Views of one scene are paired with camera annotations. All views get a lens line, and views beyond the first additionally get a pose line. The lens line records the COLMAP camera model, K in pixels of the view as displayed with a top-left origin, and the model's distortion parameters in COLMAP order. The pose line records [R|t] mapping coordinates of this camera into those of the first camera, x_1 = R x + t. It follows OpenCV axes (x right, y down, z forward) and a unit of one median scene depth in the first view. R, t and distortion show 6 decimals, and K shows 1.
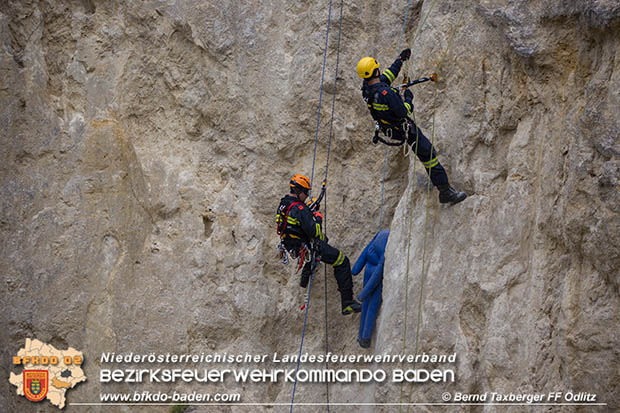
lens RADIAL K [[4282.2, 0, 310.0], [0, 4282.2, 206.5], [0, 0, 1]] dist [2.478511, 0.259579]
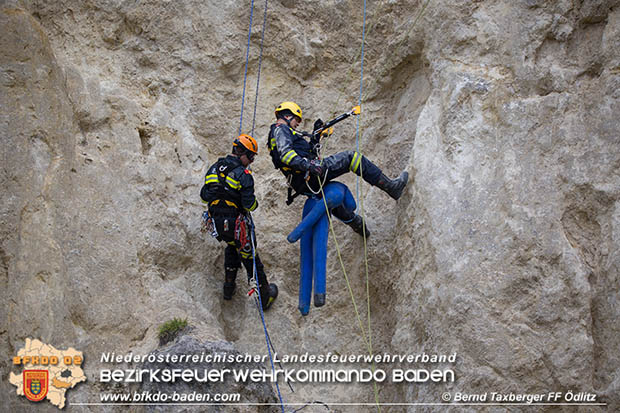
lens RADIAL K [[2728.7, 0, 310.0], [0, 2728.7, 206.5], [0, 0, 1]] dist [1.091628, 1.706330]
pose [[0.919253, 0.099280, 0.380944, -0.199257], [-0.043675, 0.987423, -0.151946, 0.098403], [-0.391238, 0.123039, 0.912028, 0.496250]]
